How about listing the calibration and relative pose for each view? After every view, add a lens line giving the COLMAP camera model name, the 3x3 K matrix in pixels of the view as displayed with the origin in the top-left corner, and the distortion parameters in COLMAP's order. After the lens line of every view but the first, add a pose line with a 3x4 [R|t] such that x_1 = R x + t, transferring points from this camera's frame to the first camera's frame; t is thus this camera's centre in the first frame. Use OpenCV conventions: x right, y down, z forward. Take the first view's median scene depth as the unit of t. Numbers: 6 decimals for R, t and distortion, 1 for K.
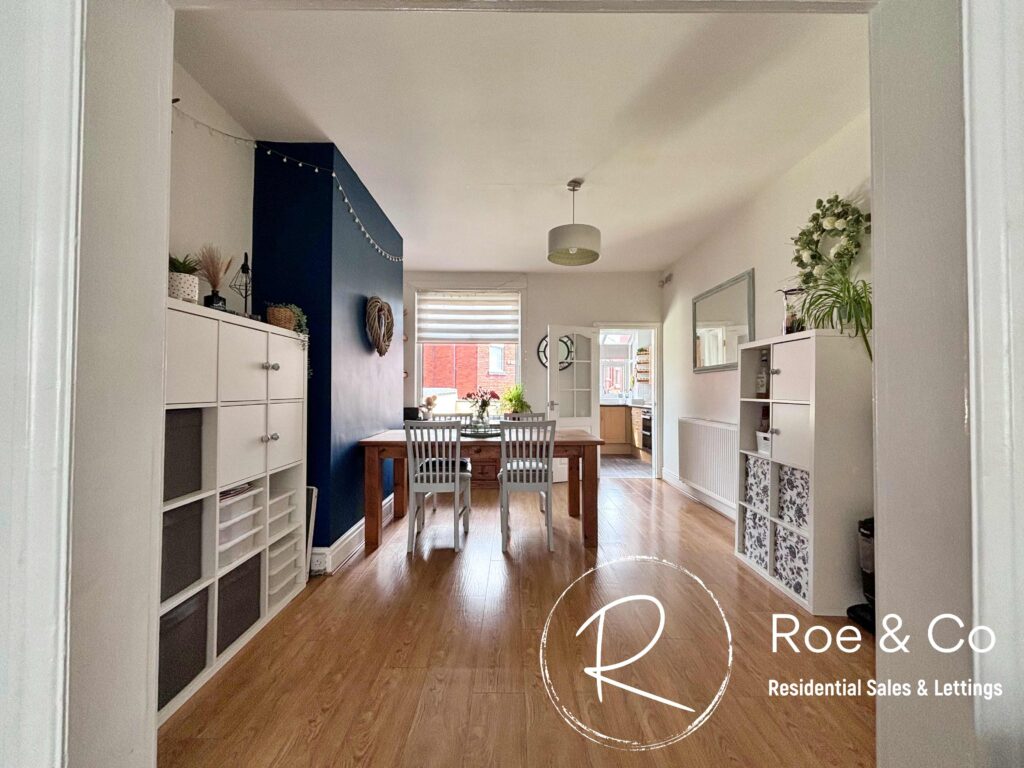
lens RADIAL K [[417.3, 0, 515.7], [0, 417.3, 386.9], [0, 0, 1]] dist [0.002419, -0.002183]
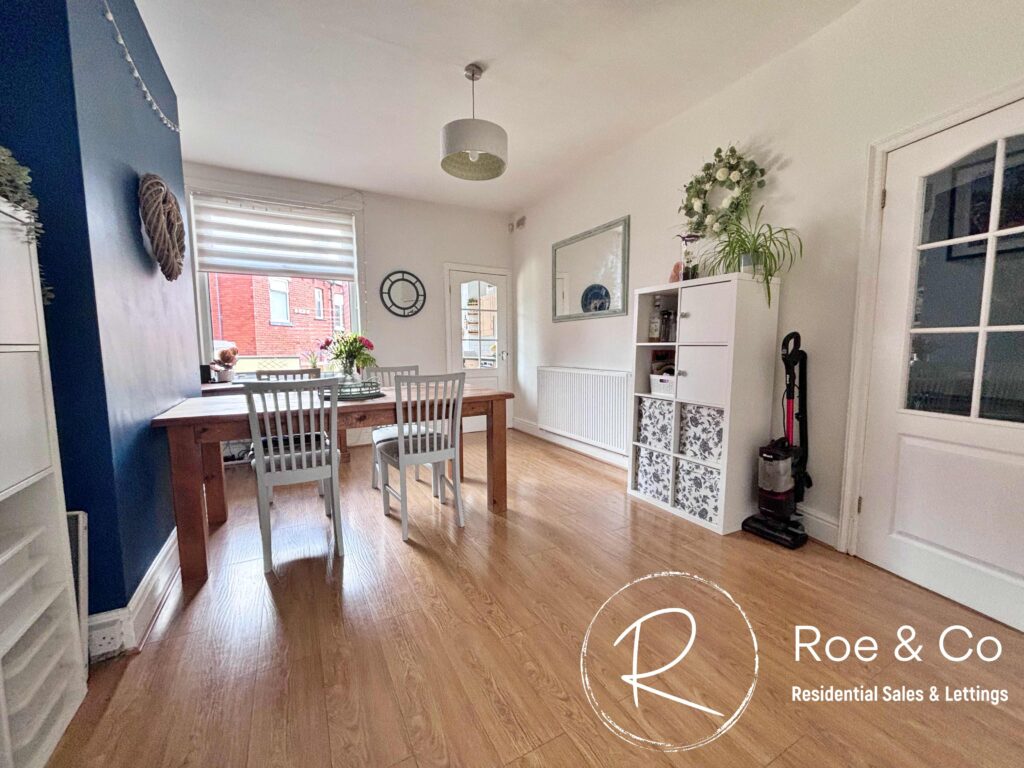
lens RADIAL K [[417.3, 0, 517.5], [0, 417.3, 384.7], [0, 0, 1]] dist [0.002419, -0.002183]
pose [[0.878775, -0.053977, 0.474175, -0.216732], [0.005081, 0.994585, 0.103802, 0.023282], [-0.477210, -0.088810, 0.874290, 0.257530]]
